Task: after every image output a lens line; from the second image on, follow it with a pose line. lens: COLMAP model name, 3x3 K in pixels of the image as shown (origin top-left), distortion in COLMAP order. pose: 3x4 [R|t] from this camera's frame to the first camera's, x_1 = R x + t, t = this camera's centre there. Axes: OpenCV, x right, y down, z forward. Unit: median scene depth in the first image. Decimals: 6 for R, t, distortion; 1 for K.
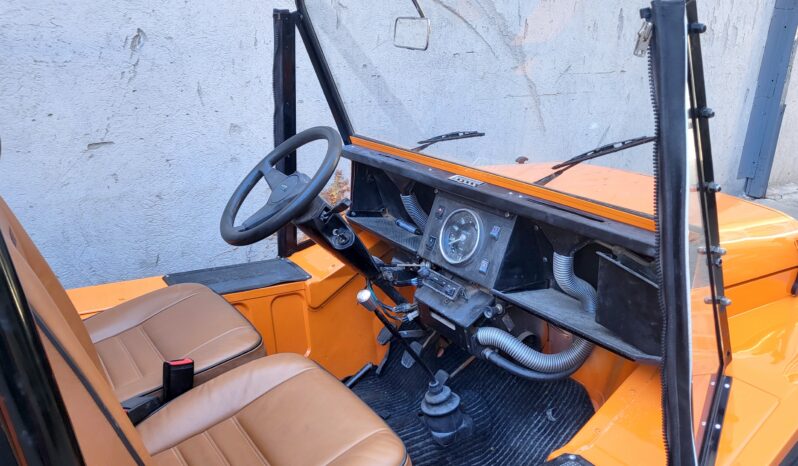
lens RADIAL K [[641.0, 0, 402.3], [0, 641.0, 221.5], [0, 0, 1]] dist [-0.028718, 0.085362]
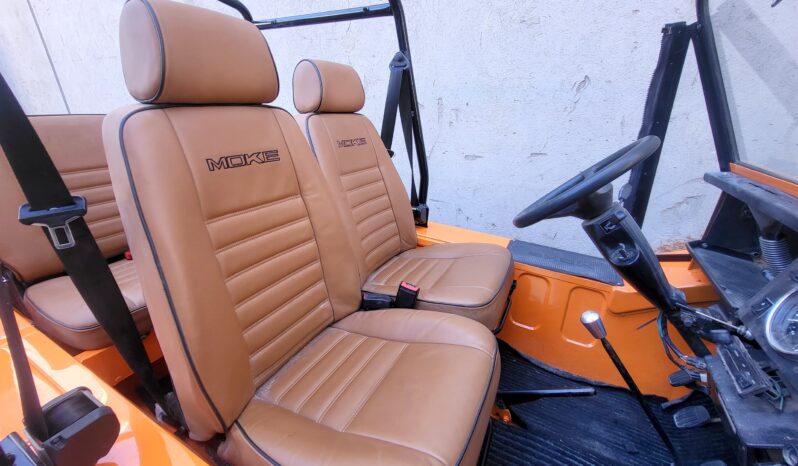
lens RADIAL K [[325.0, 0, 394.5], [0, 325.0, 225.9], [0, 0, 1]] dist [0.004146, 0.000248]
pose [[0.459502, 0.284146, -0.841498, 0.096946], [-0.246737, 0.950990, 0.186386, -0.013948], [0.853217, 0.121983, 0.507091, 0.312211]]
